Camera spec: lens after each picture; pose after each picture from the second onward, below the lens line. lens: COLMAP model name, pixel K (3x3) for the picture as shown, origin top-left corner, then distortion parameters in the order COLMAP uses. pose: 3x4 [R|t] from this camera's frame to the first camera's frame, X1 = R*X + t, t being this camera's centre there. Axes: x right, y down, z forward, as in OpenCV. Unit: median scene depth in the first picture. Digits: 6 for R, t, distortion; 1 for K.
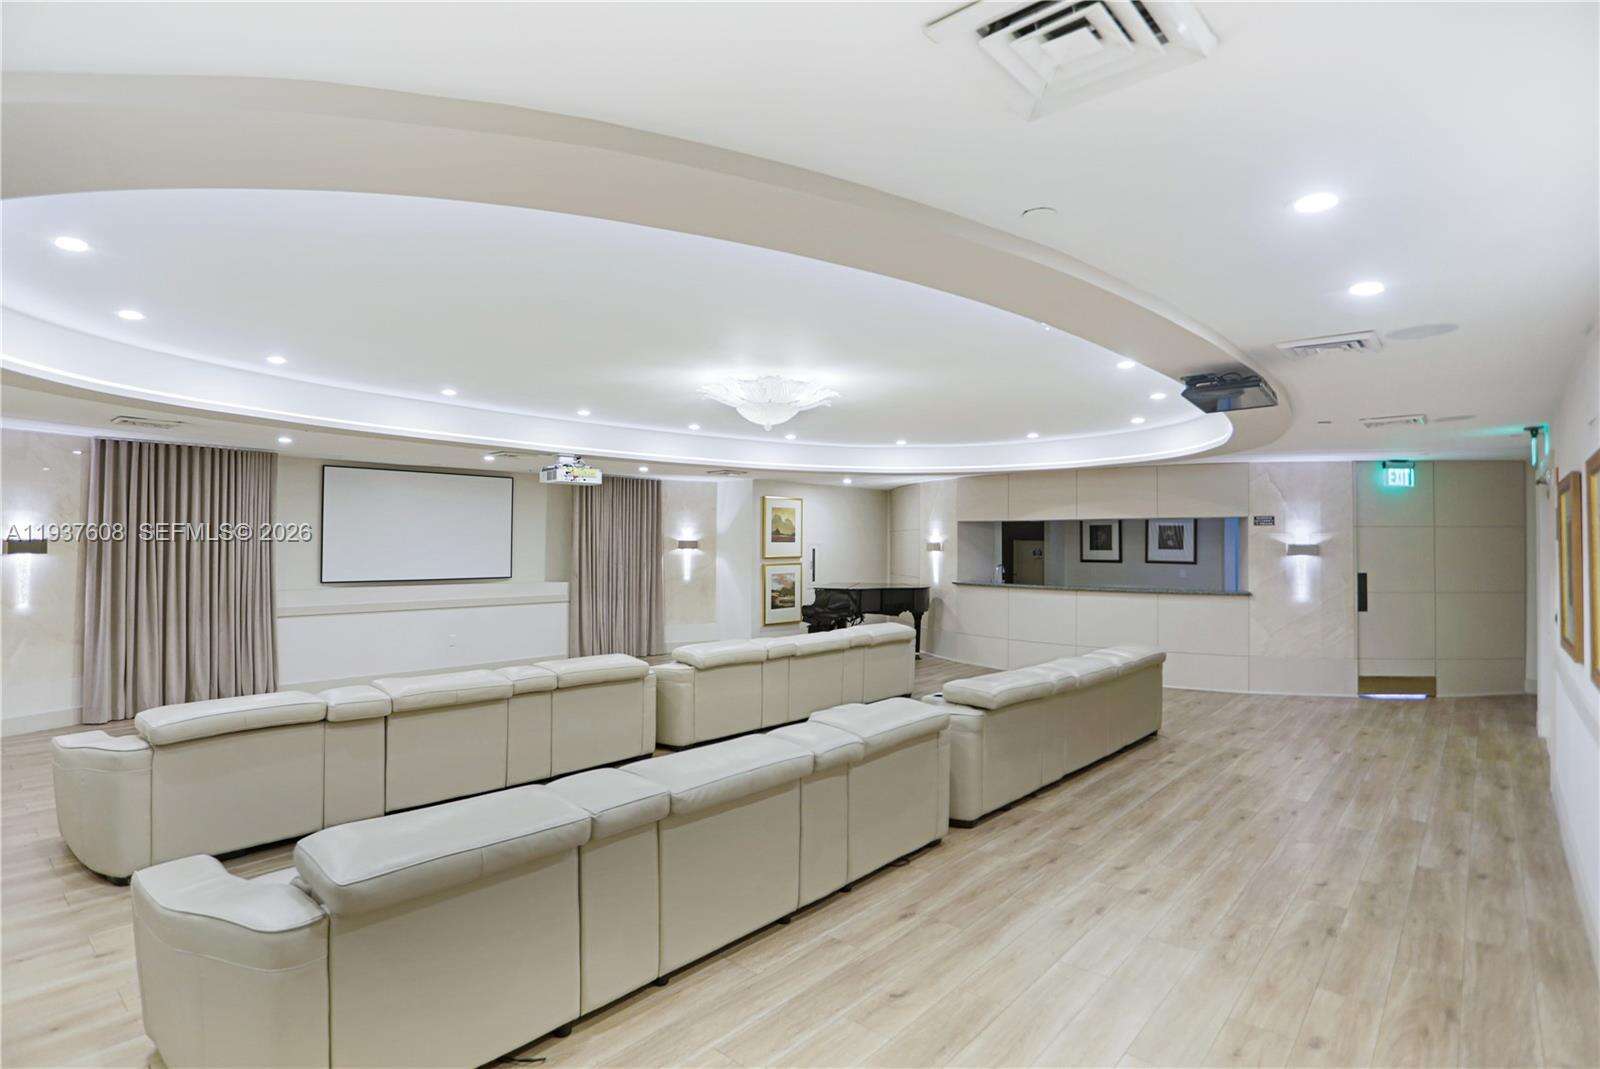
lens RADIAL K [[805.9, 0, 802.2], [0, 805.9, 539.1], [0, 0, 1]] dist [-0.017635, 0.001010]
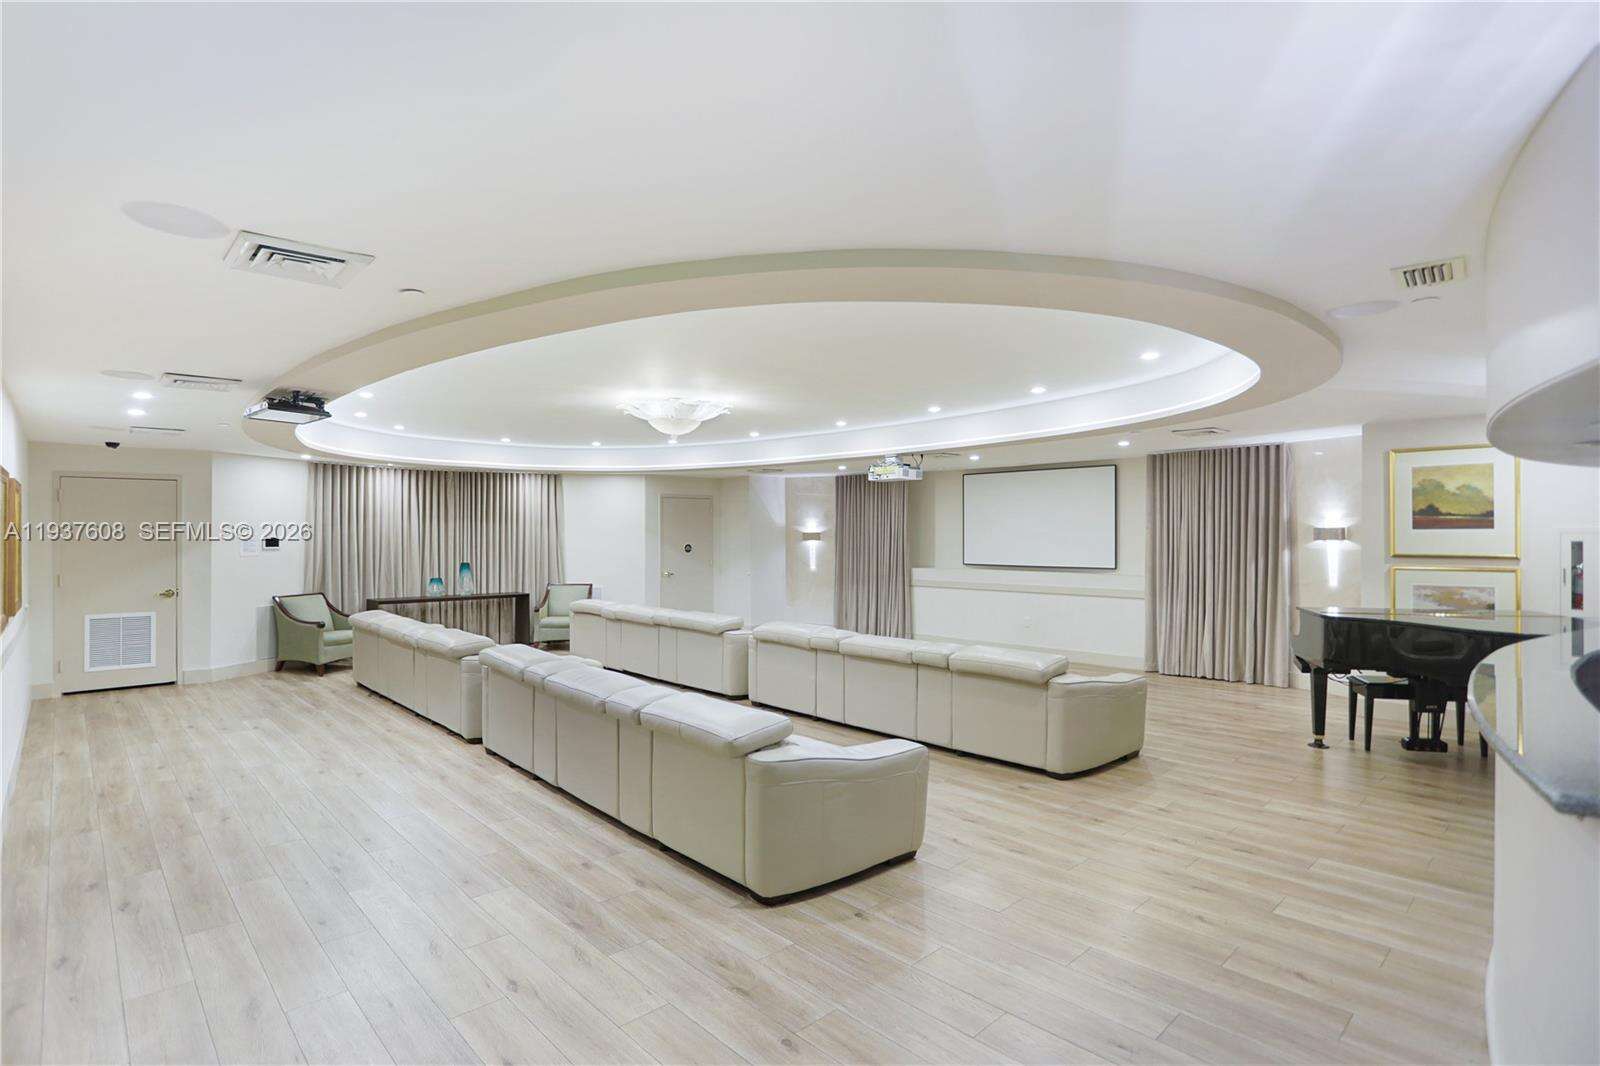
lens RADIAL K [[805.9, 0, 801.9], [0, 805.9, 537.3], [0, 0, 1]] dist [-0.017635, 0.001010]
pose [[-0.112814, -0.001999, -0.993614, 1.160292], [0.009344, 0.999952, -0.003073, 0.015070], [0.993572, -0.009631, -0.112790, 1.330444]]
